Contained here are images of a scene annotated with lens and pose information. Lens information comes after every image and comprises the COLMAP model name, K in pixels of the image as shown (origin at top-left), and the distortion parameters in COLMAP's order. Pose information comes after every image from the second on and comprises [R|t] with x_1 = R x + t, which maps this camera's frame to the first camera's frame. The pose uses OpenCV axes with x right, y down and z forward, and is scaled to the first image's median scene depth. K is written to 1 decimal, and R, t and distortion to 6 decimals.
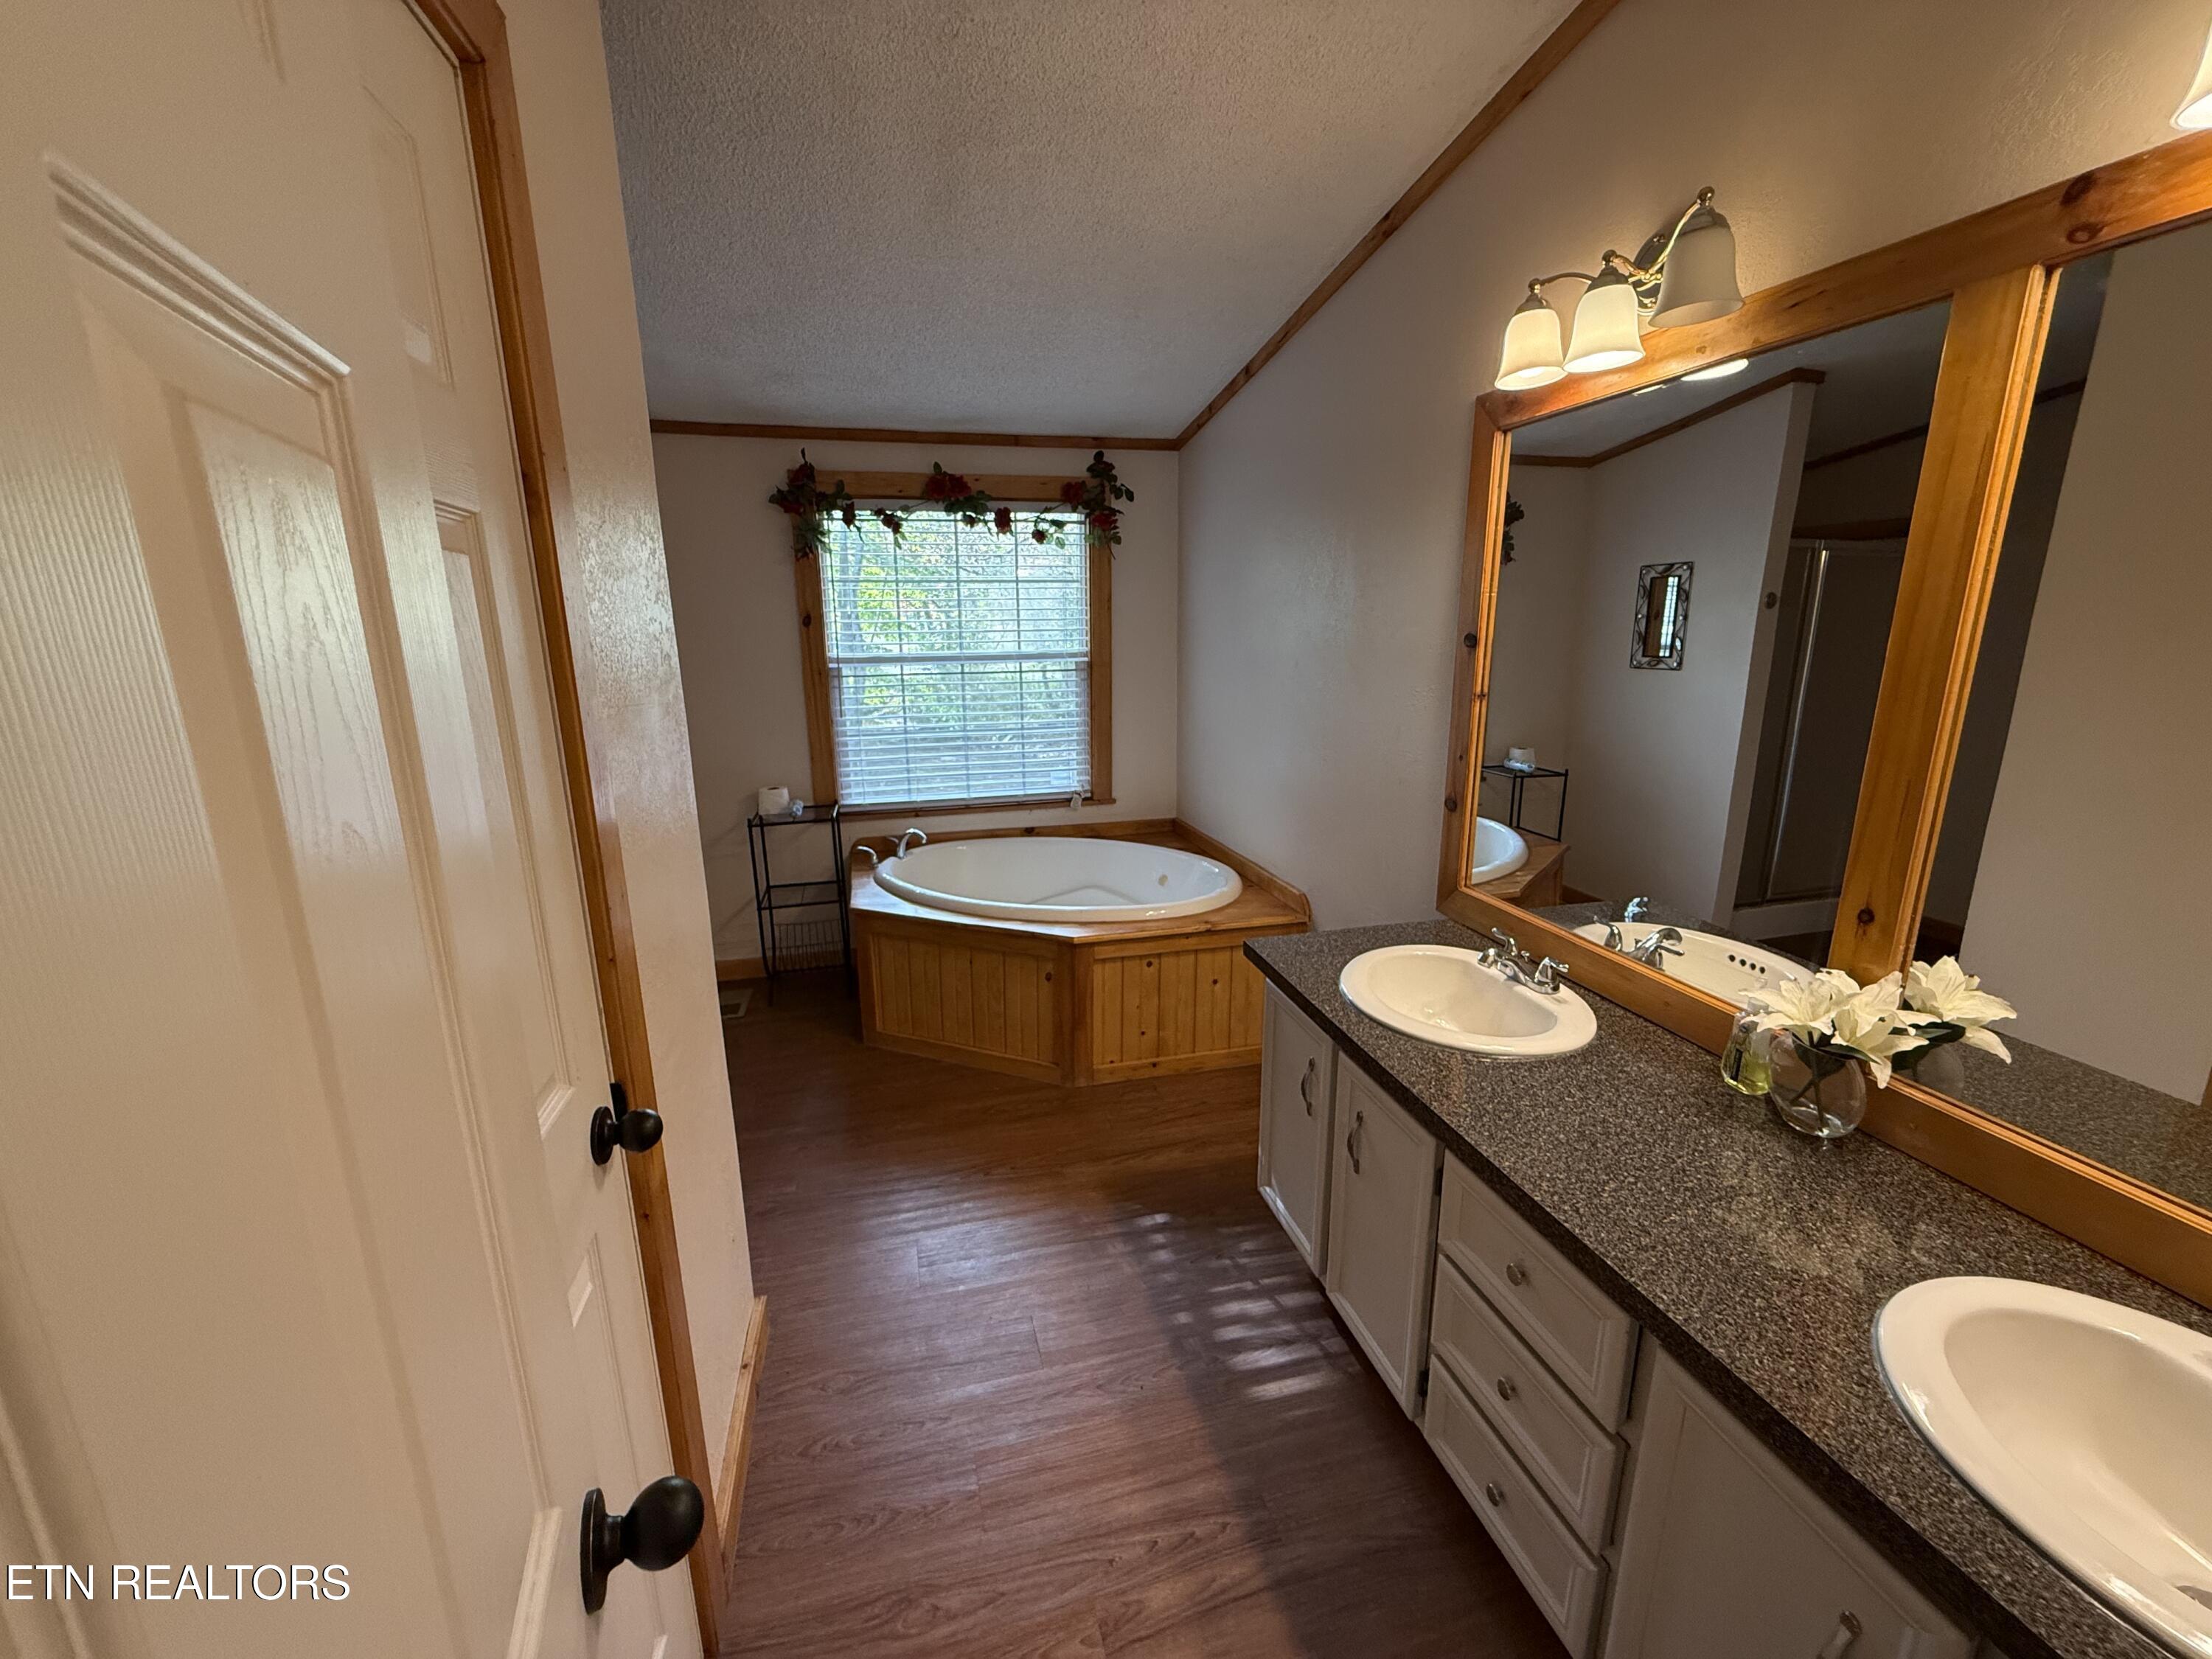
lens RADIAL K [[880.8, 0, 1105.5], [0, 880.8, 830.8], [0, 0, 1]] dist [0.001912, -0.000087]
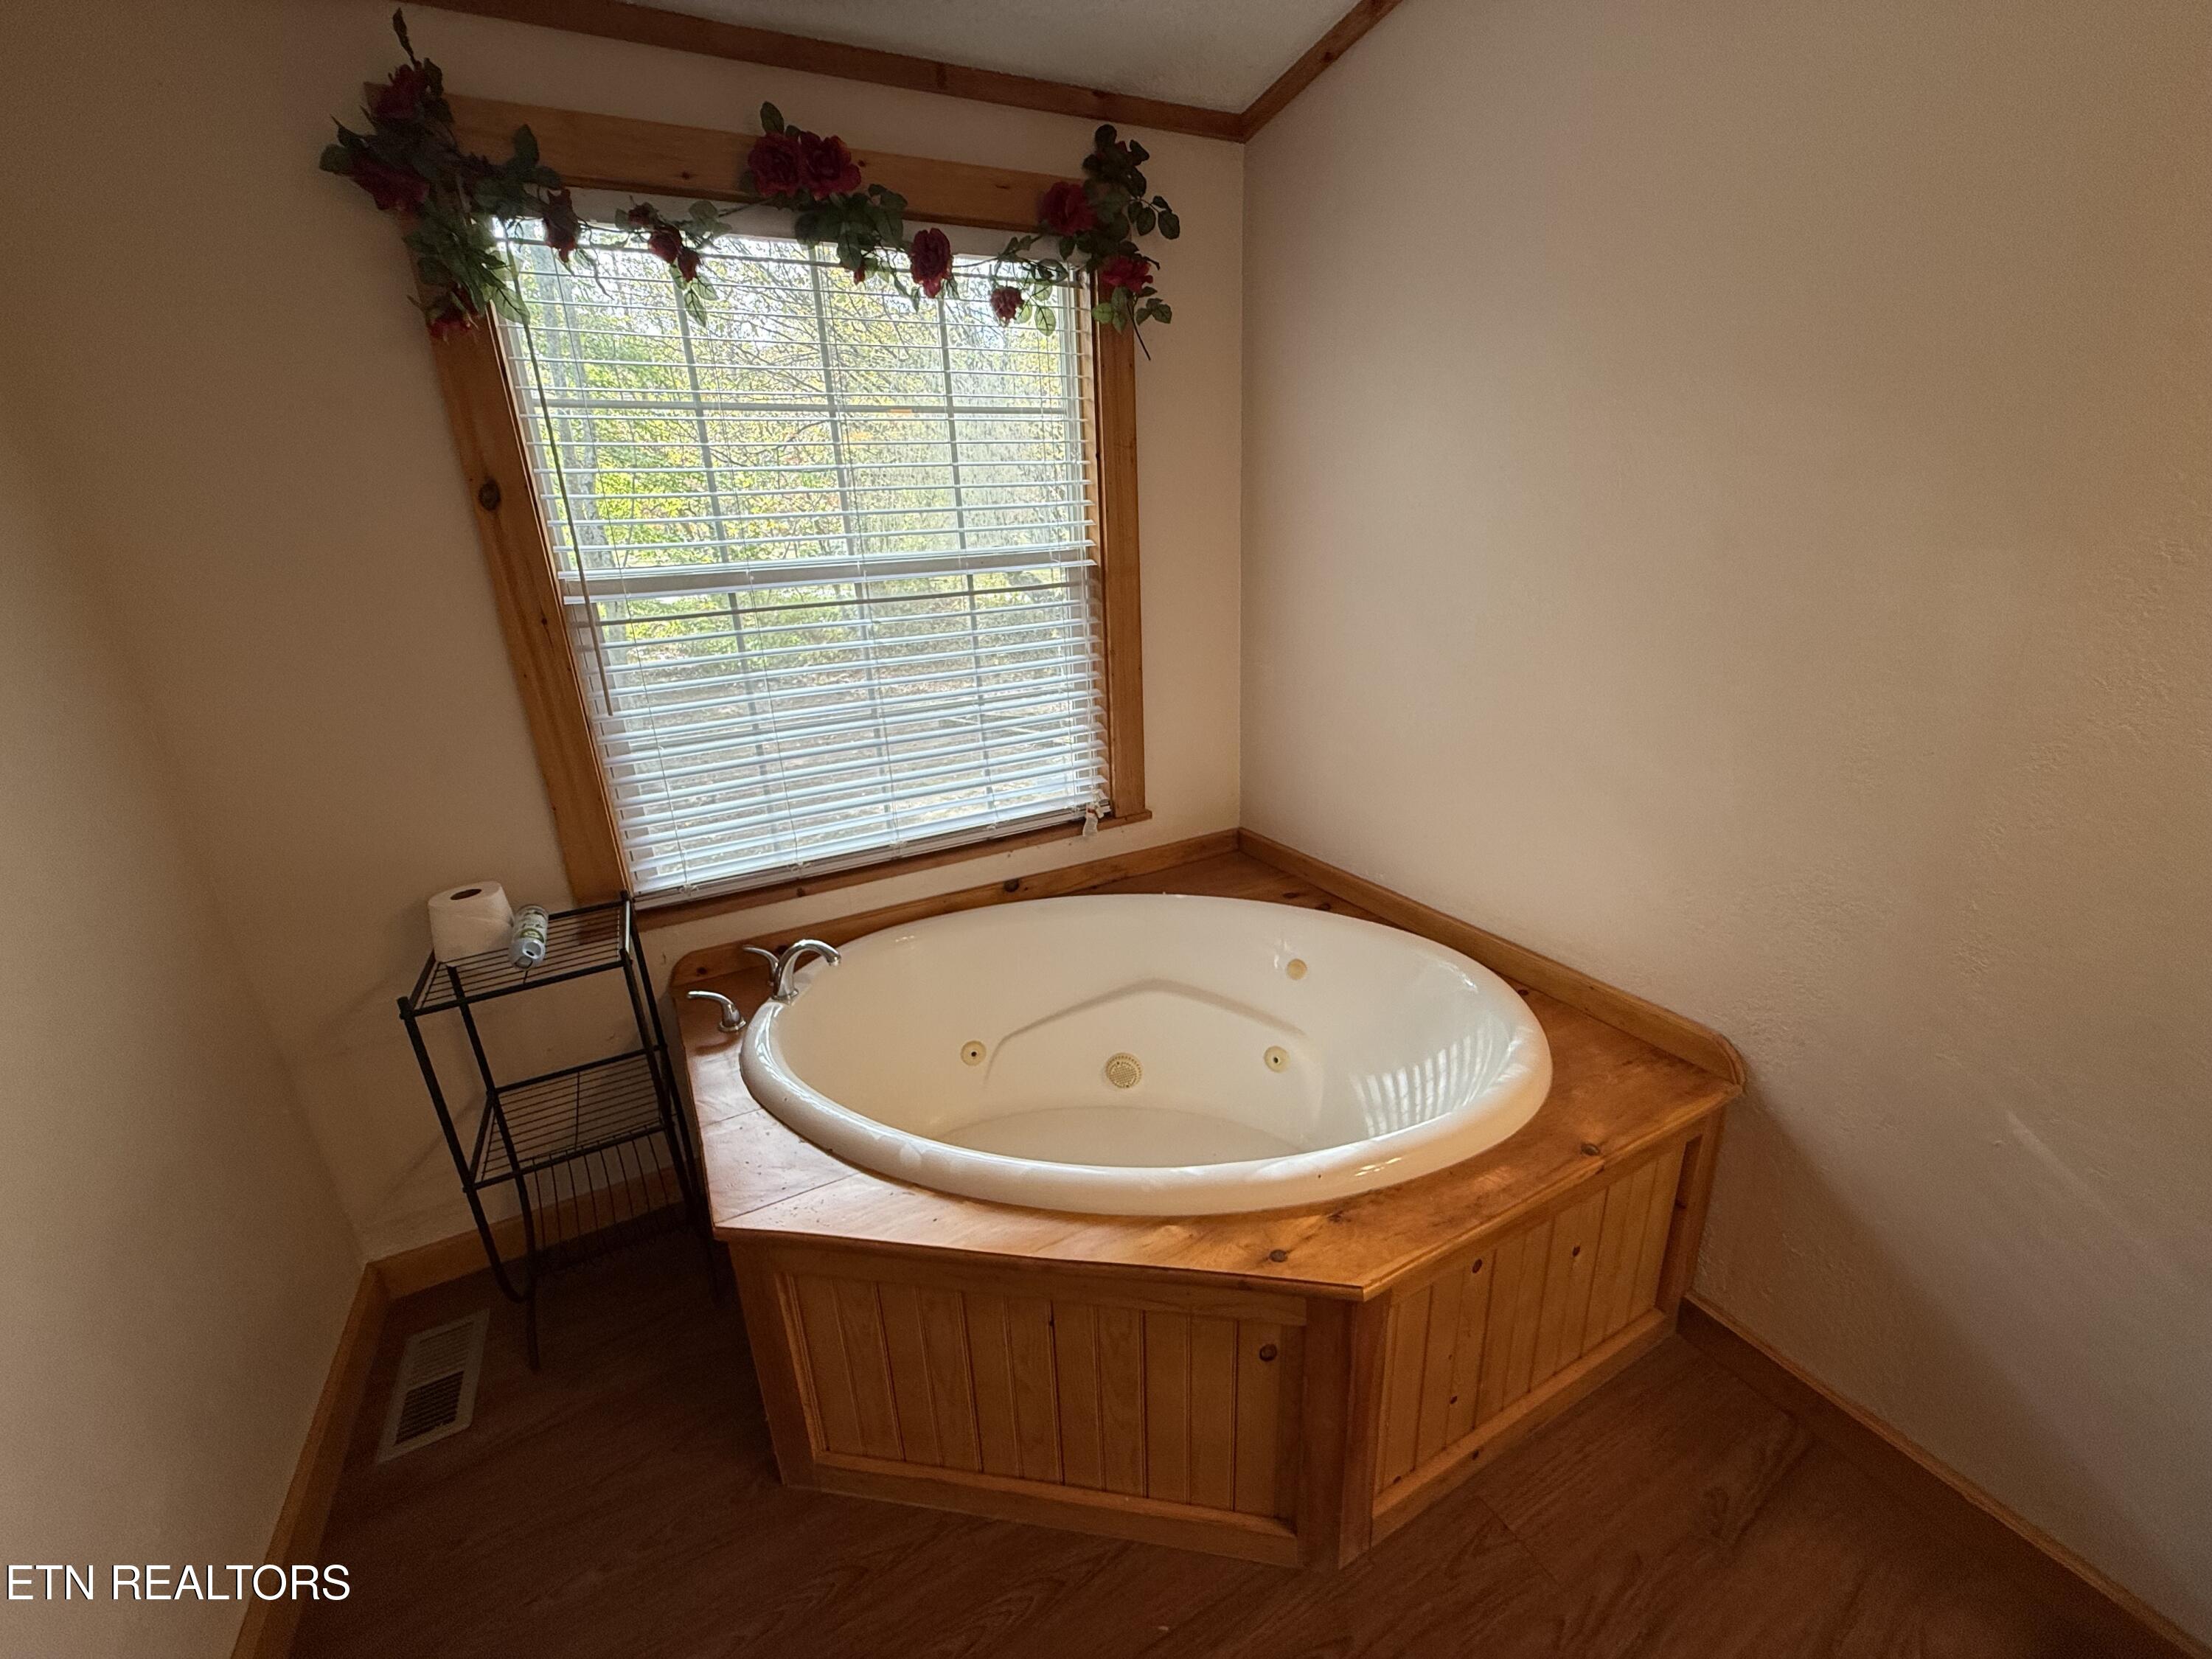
lens RADIAL K [[880.8, 0, 1104.1], [0, 880.8, 827.5], [0, 0, 1]] dist [0.001912, -0.000087]
pose [[0.971505, -0.106780, 0.211602, -0.155781], [0.085207, 0.990428, 0.108594, -0.099557], [-0.221173, -0.087469, 0.971304, 0.499419]]
